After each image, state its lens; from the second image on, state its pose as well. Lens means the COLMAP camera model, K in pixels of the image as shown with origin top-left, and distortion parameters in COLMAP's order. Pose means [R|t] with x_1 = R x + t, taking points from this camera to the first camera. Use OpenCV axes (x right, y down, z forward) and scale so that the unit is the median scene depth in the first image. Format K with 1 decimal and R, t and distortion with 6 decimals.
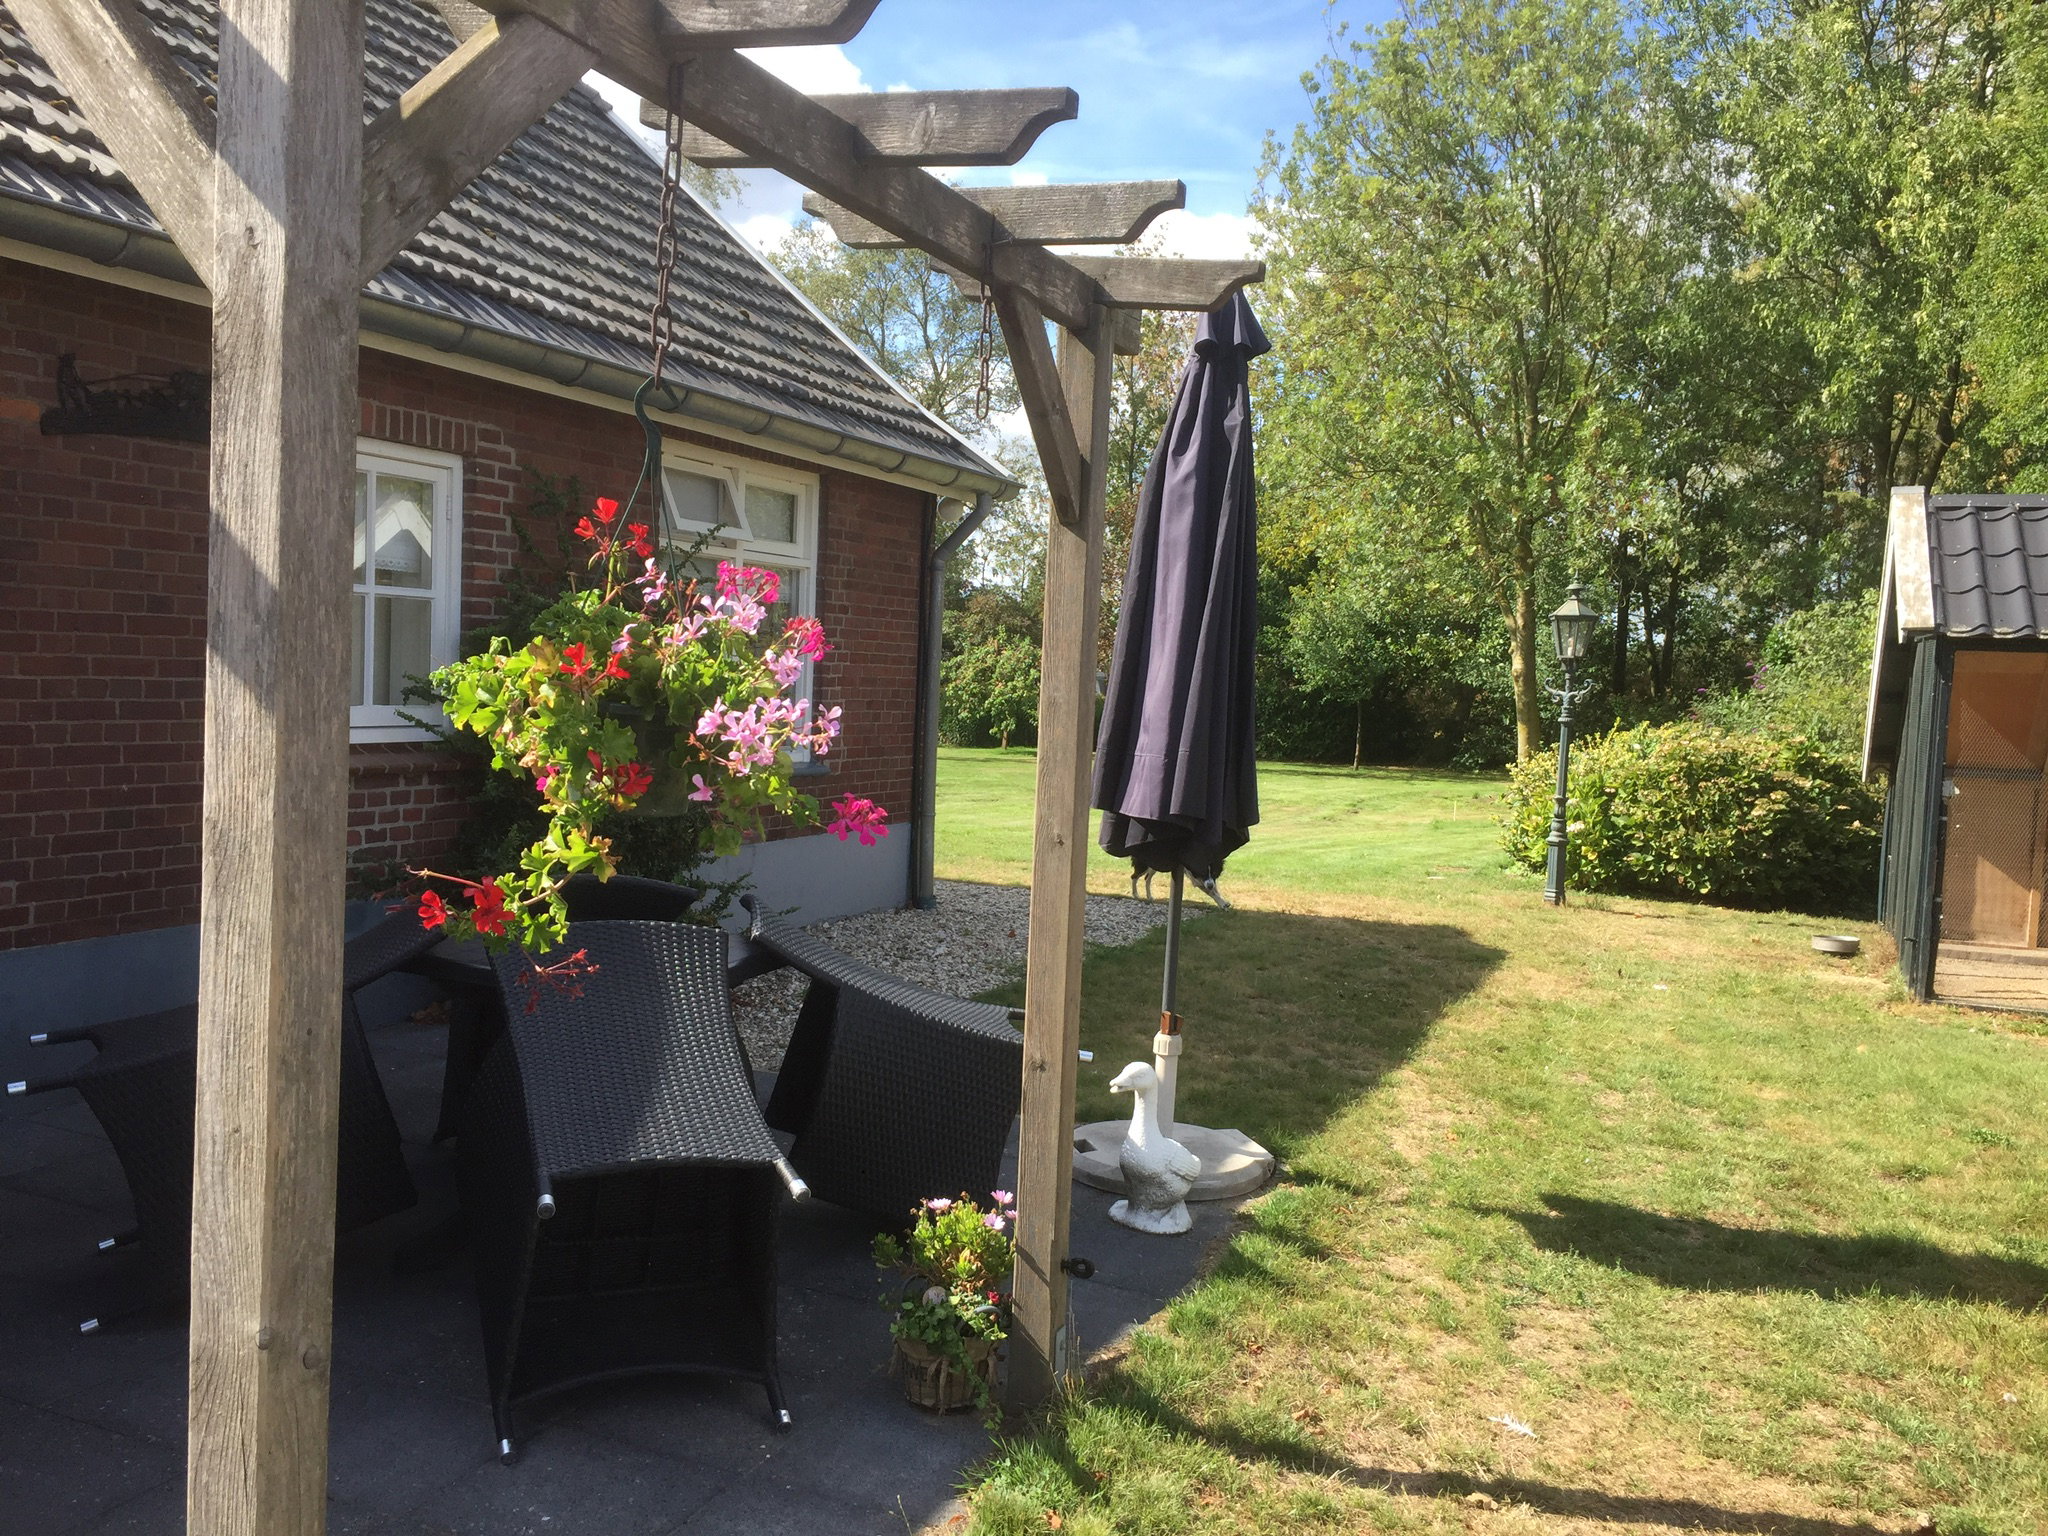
lens RADIAL K [[1744.9, 0, 1024.0], [0, 1744.9, 768.0], [0, 0, 1]] dist [0.082339, -0.129672]
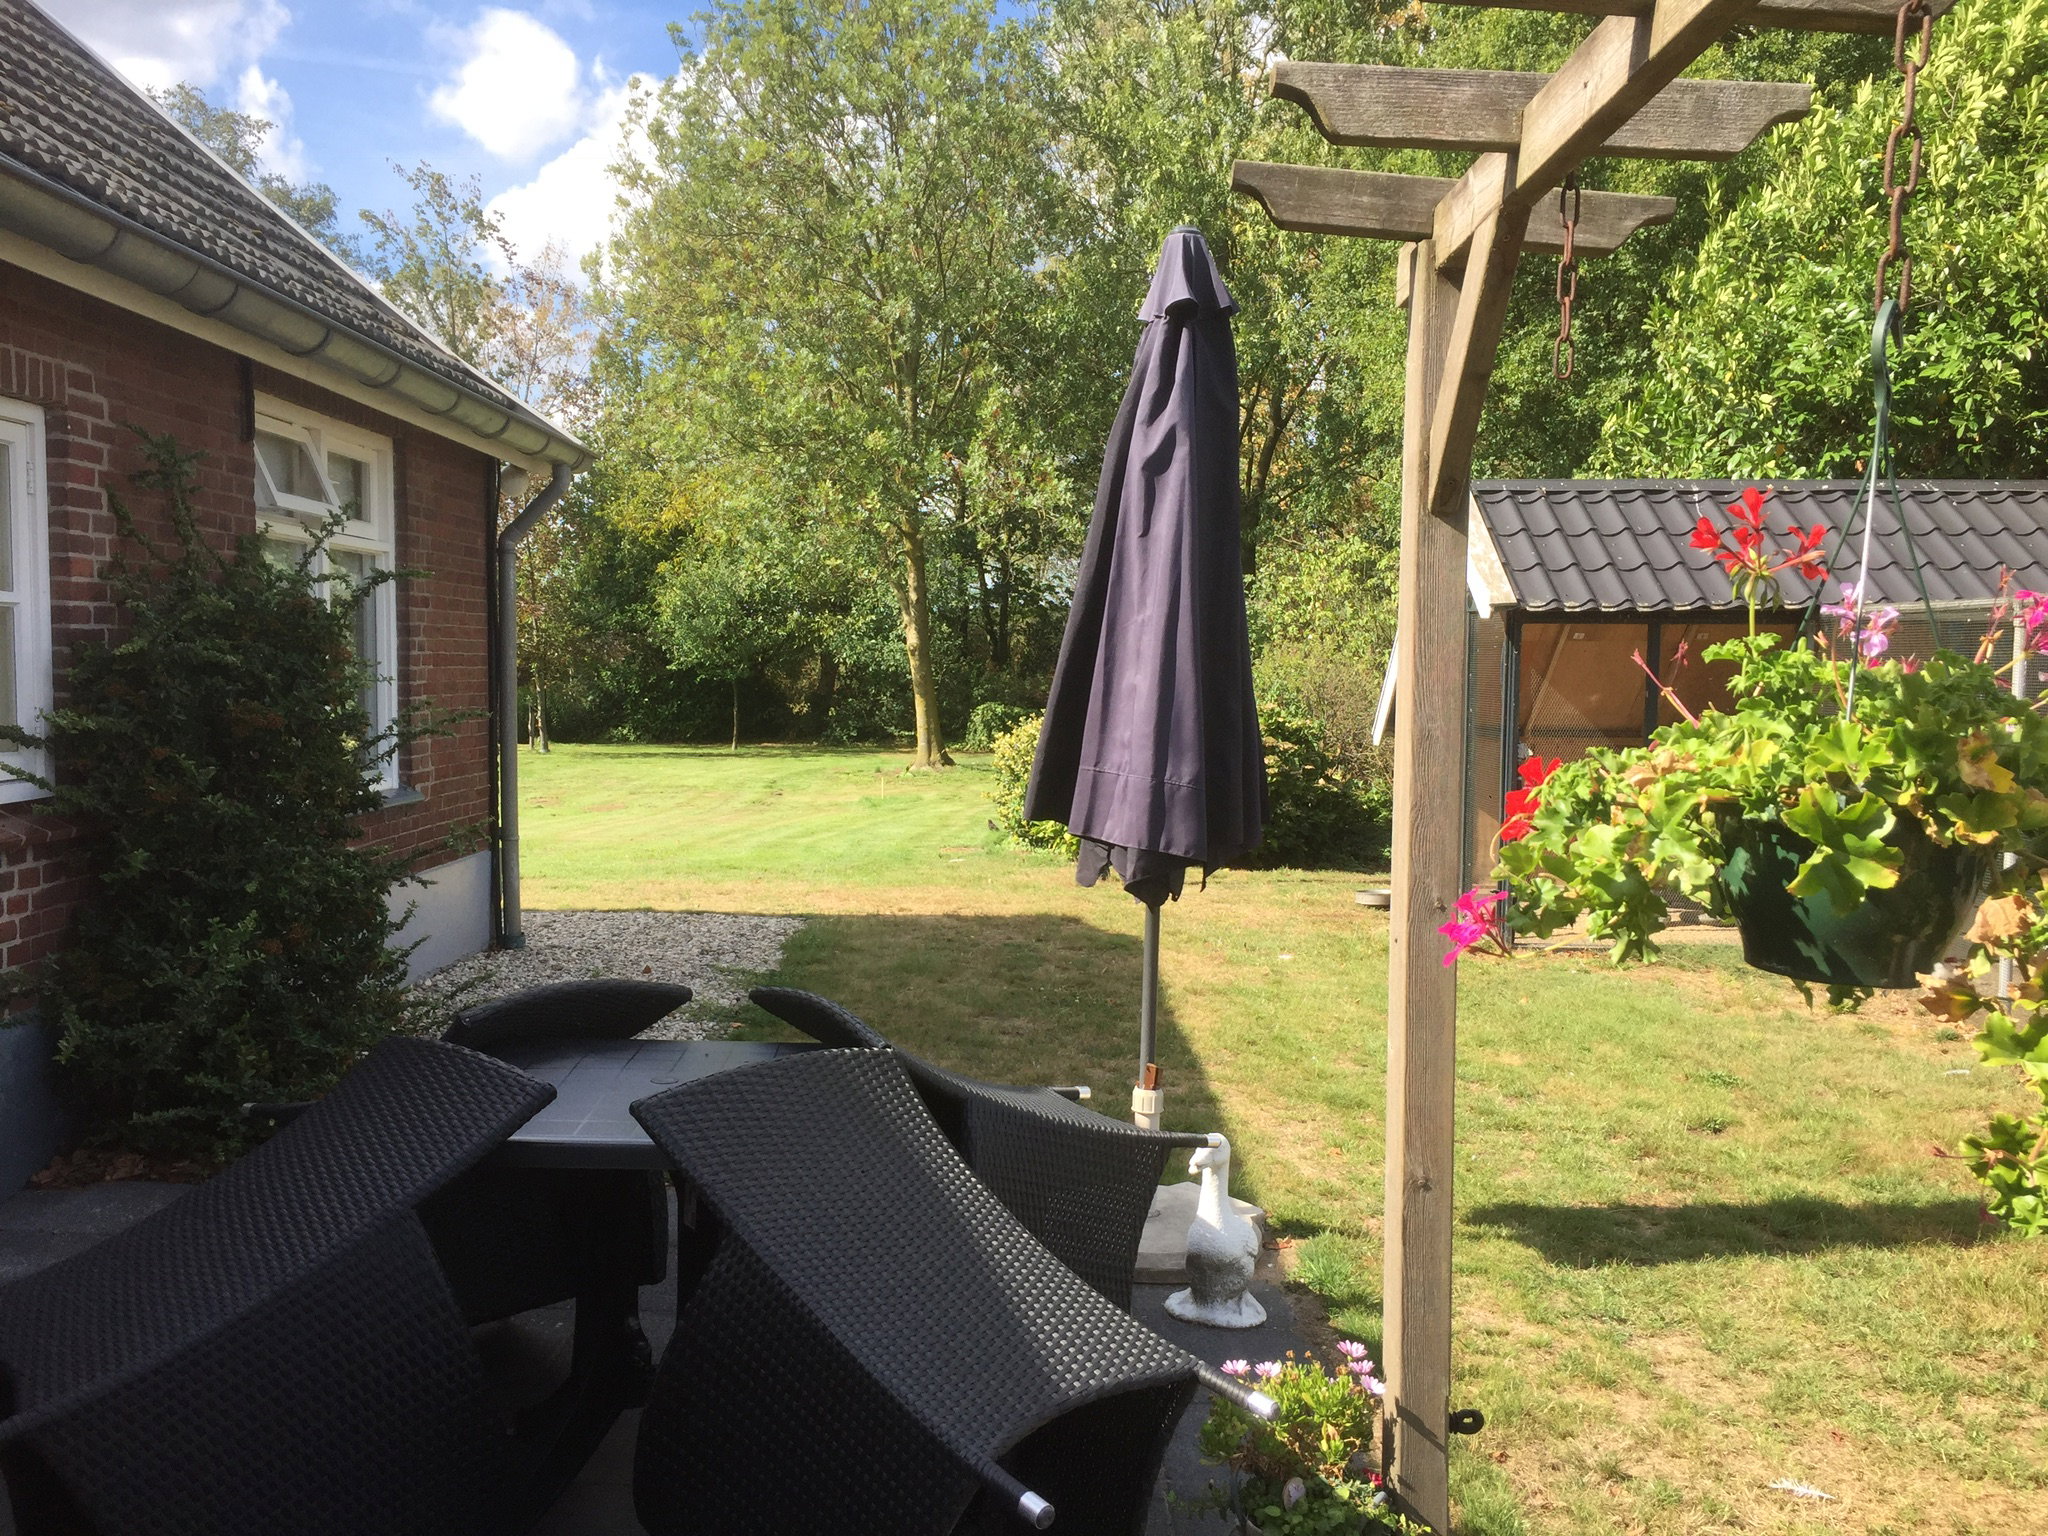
lens RADIAL K [[1744.9, 0, 1024.0], [0, 1744.9, 768.0], [0, 0, 1]] dist [0.082339, -0.129672]
pose [[0.920439, -0.054575, 0.387057, -0.233573], [0.048744, 0.998502, 0.024872, -0.025854], [-0.387834, -0.004027, 0.921720, 0.163273]]
